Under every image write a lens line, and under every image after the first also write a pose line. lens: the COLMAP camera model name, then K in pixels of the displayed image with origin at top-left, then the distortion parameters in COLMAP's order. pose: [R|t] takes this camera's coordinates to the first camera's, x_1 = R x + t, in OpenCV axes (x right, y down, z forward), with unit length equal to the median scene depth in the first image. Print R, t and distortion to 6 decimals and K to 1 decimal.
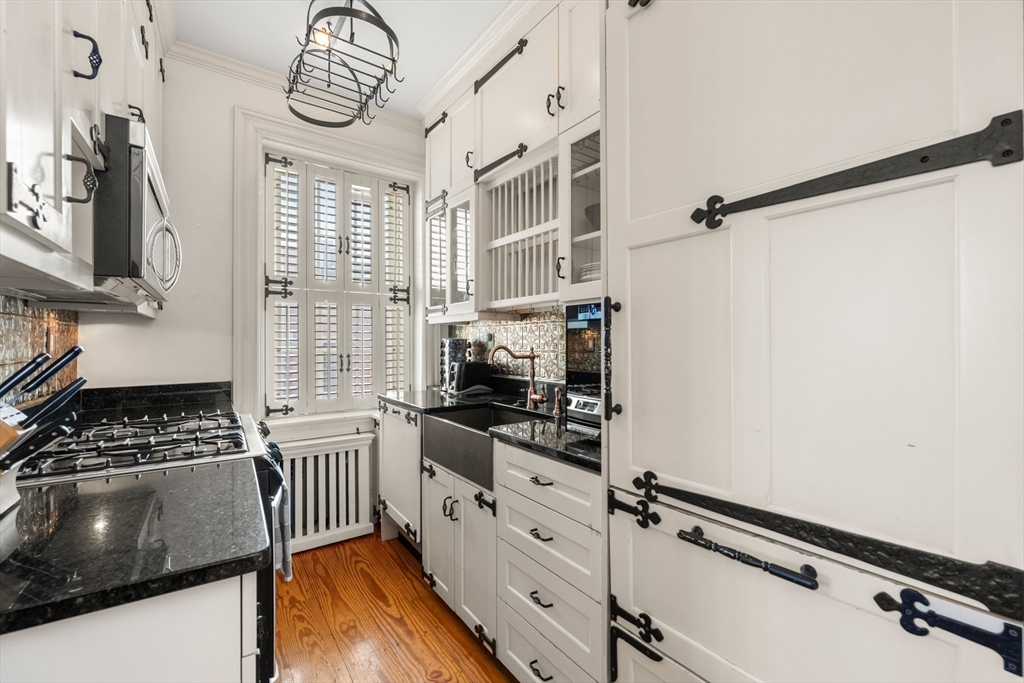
lens RADIAL K [[431.7, 0, 508.9], [0, 431.7, 343.1], [0, 0, 1]] dist [-0.002406, -0.000560]
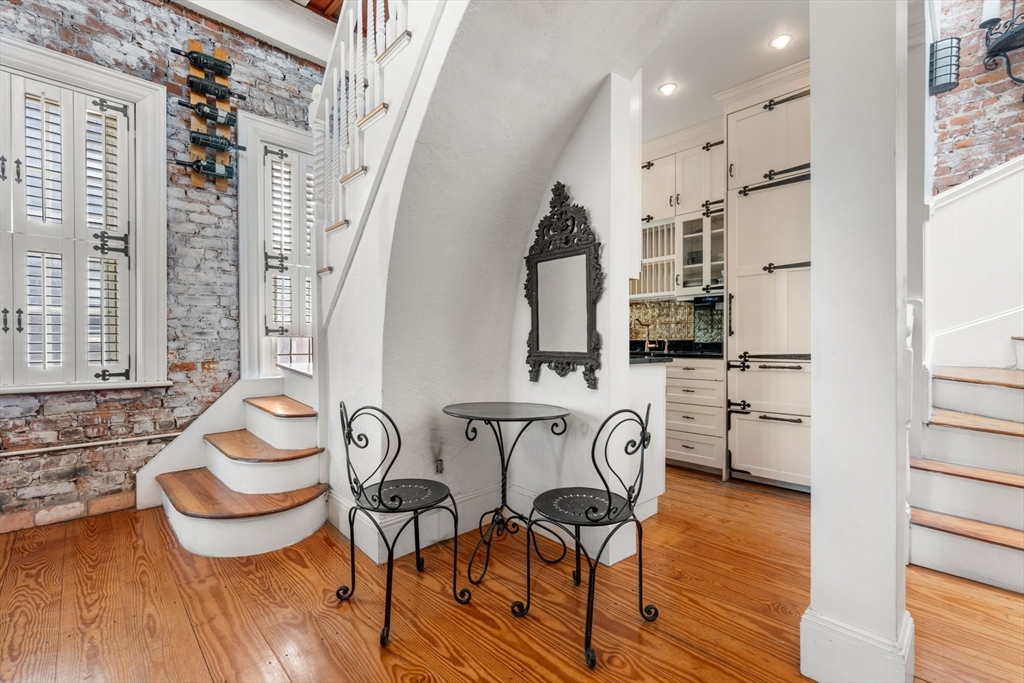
lens RADIAL K [[440.1, 0, 518.9], [0, 440.1, 348.1], [0, 0, 1]] dist [0.001092, 0.000176]
pose [[0.987113, -0.000375, 0.160024, -0.646817], [-0.000355, 0.999990, 0.004532, 0.097295], [-0.160024, -0.004530, 0.987103, -0.665396]]
